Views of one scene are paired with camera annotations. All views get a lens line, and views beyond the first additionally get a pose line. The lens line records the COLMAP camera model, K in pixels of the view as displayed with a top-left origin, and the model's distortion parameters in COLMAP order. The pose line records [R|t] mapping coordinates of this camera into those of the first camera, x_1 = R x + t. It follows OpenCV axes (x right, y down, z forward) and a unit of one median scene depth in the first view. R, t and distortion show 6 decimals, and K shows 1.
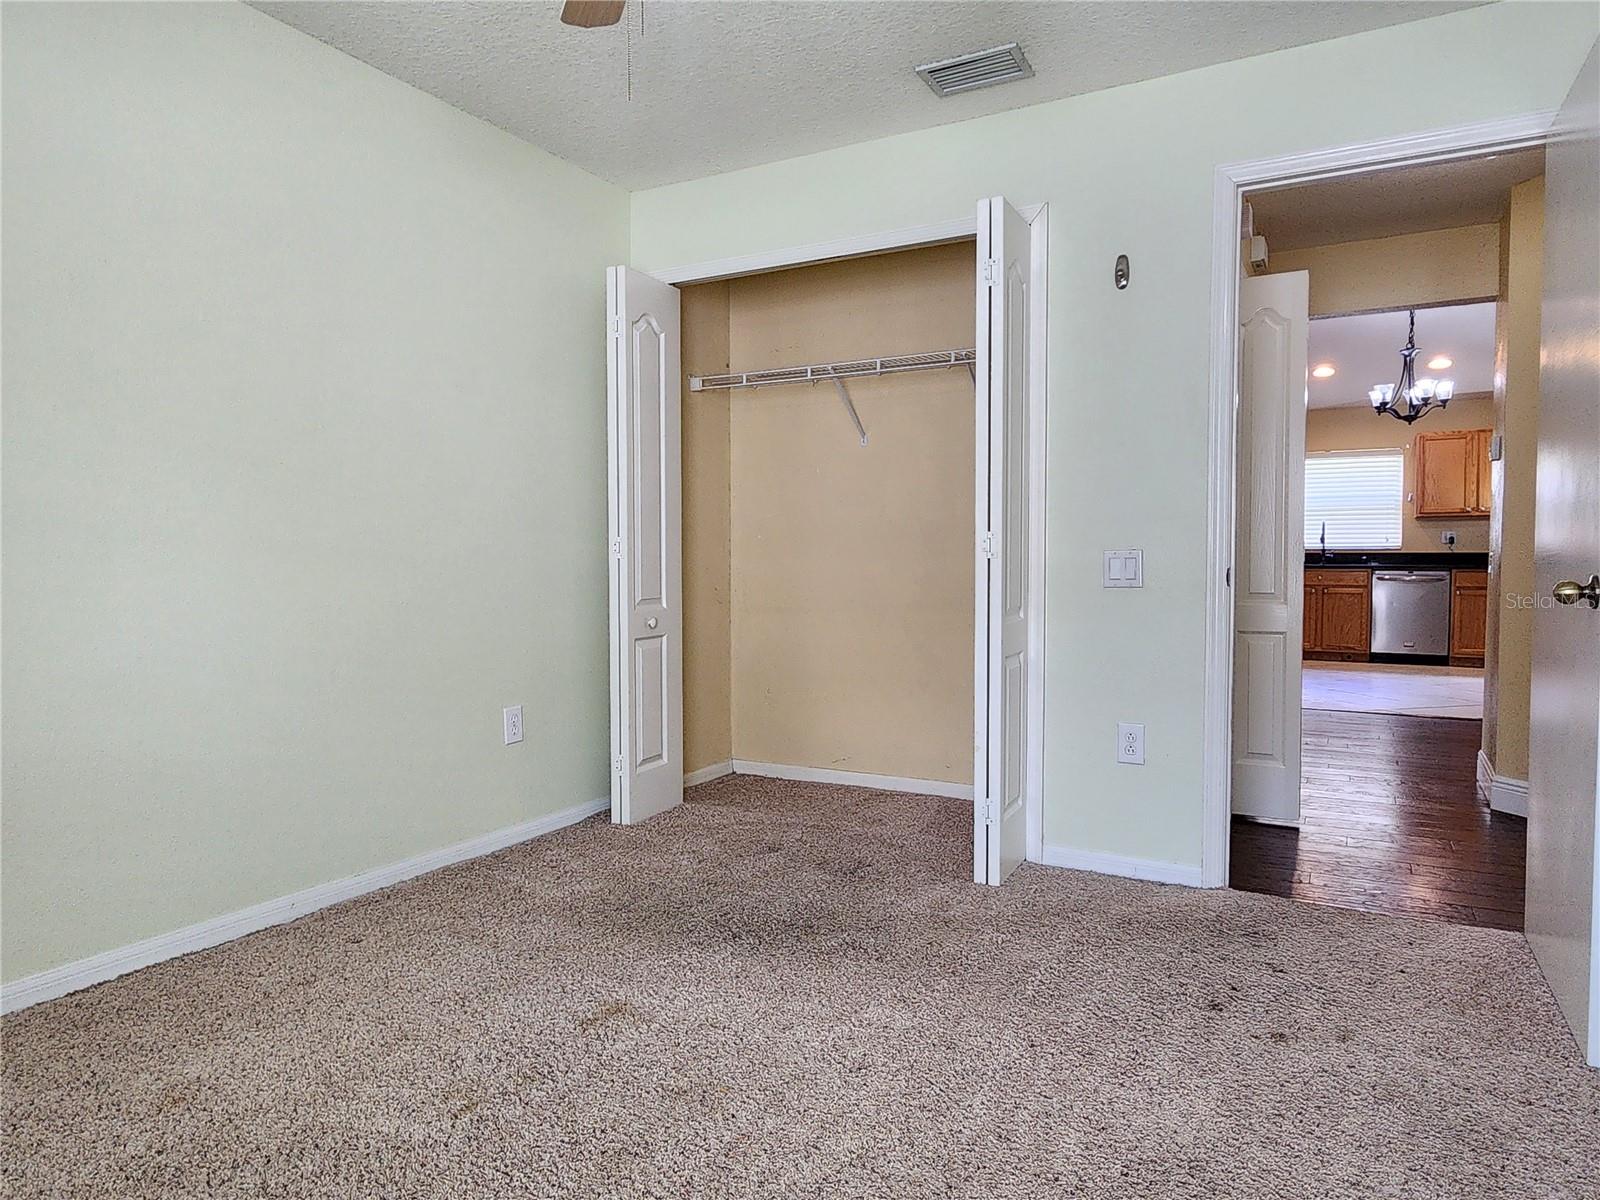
lens RADIAL K [[1019.7, 0, 800.0], [0, 1019.7, 600.0], [0, 0, 1]] dist [0.012132, -0.000716]
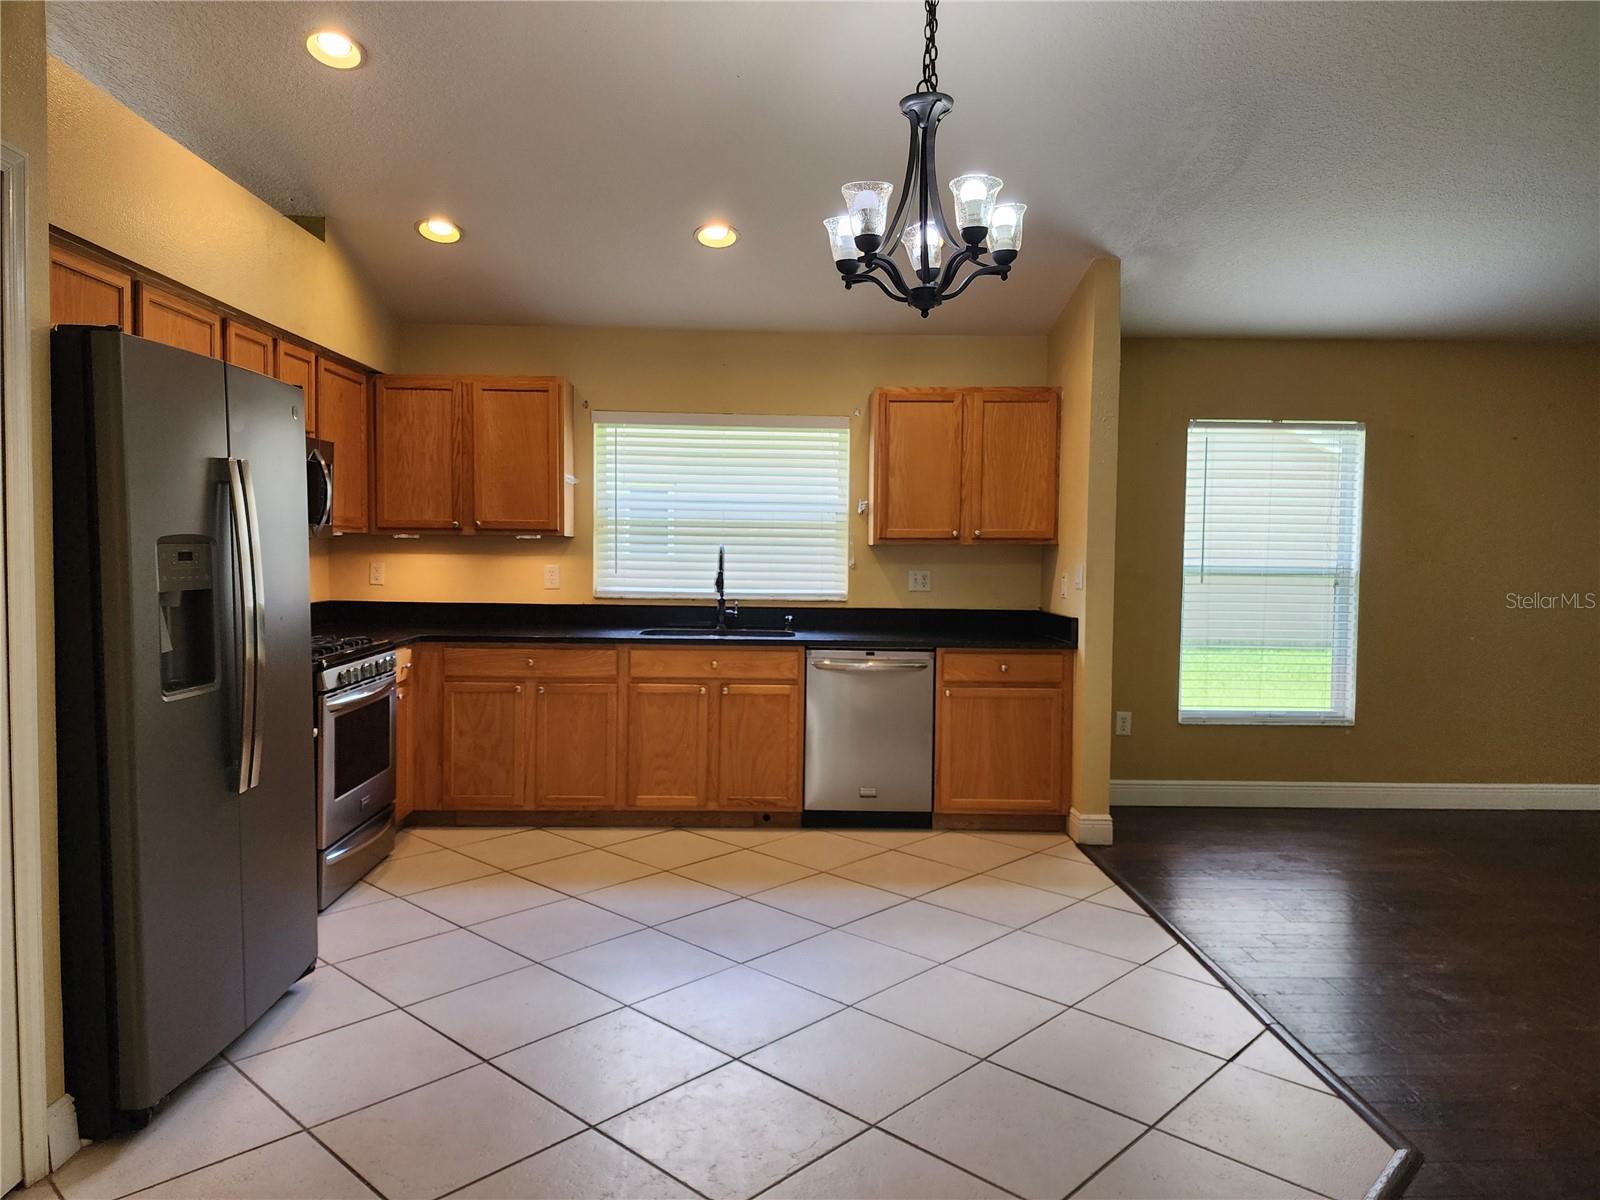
lens RADIAL K [[1089.9, 0, 800.0], [0, 1089.9, 600.0], [0, 0, 1]] dist [0.081310, -0.001844]
pose [[0.858640, -0.009697, 0.512487, 0.283603], [0.004789, 0.999929, 0.010896, -0.060316], [-0.512557, -0.006902, 0.858626, 0.545188]]
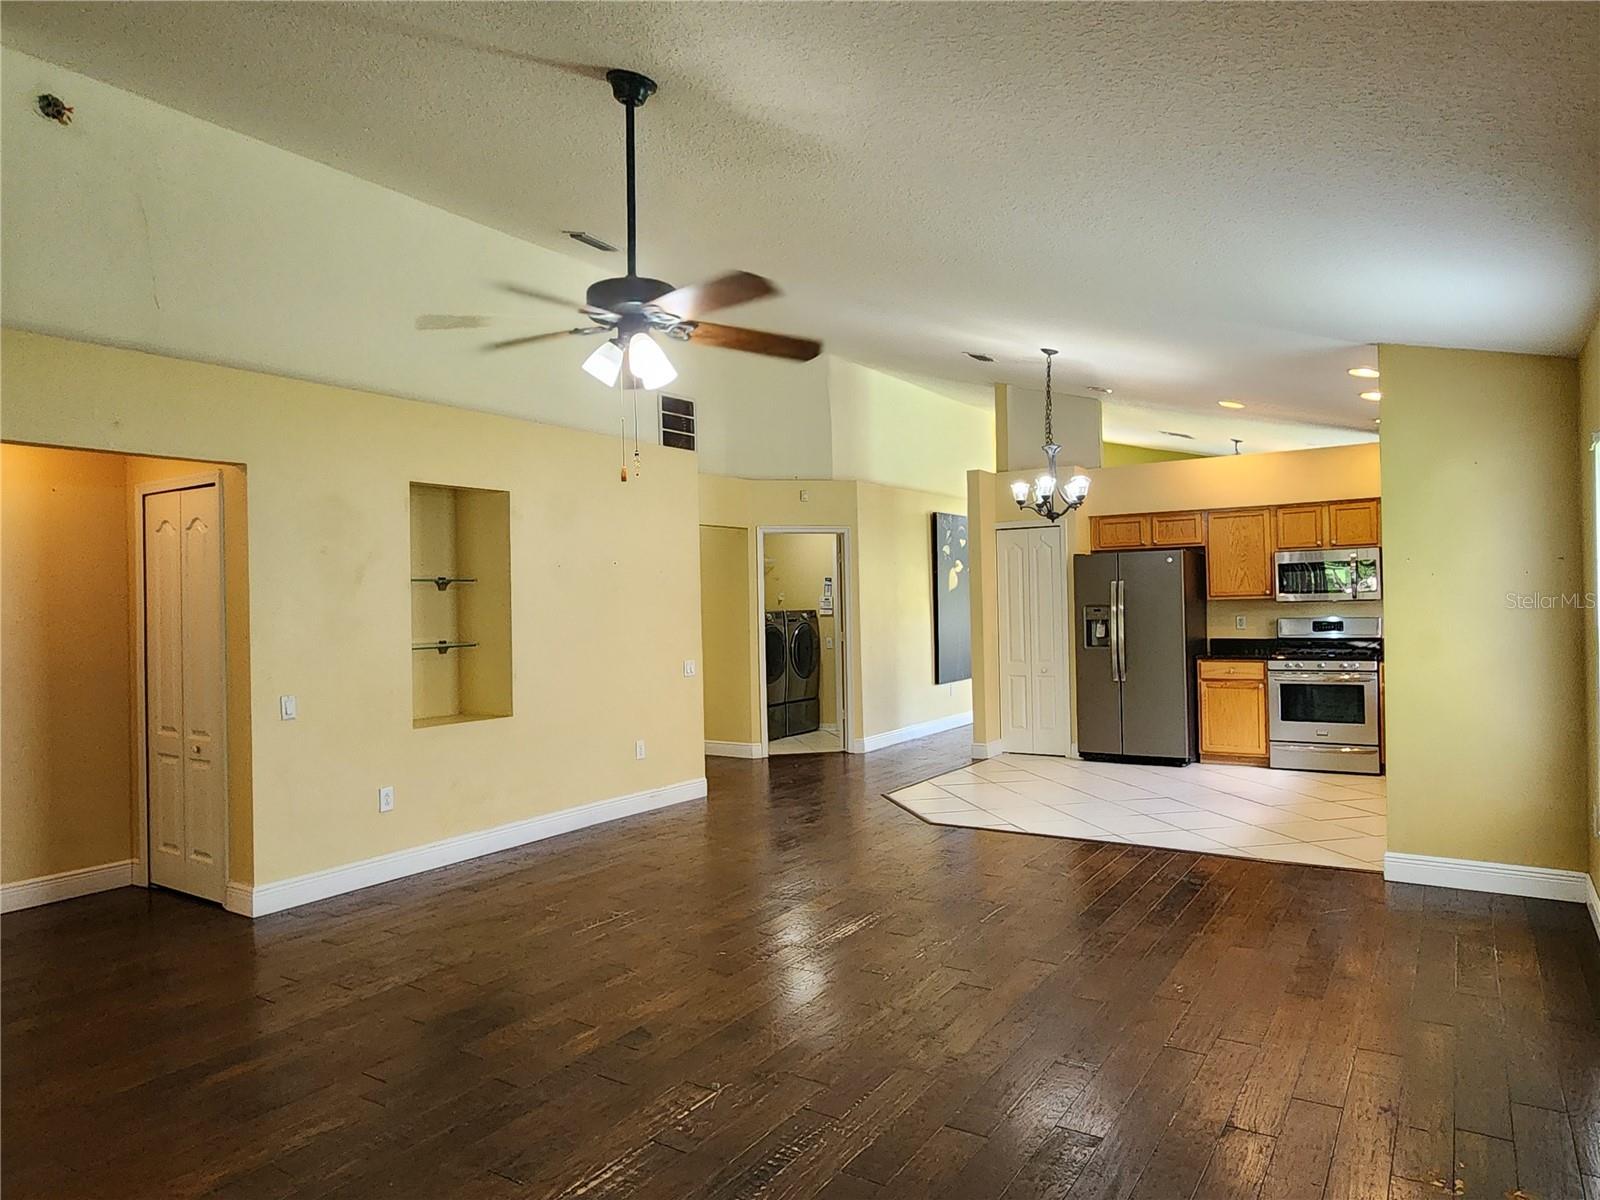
lens RADIAL K [[1019.7, 0, 800.0], [0, 1019.7, 600.0], [0, 0, 1]] dist [0.012132, -0.000716]
pose [[-0.069668, 0.005778, -0.997553, 1.241205], [-0.019479, 0.999785, 0.007151, -0.080164], [0.997380, 0.019929, -0.069541, 0.658499]]
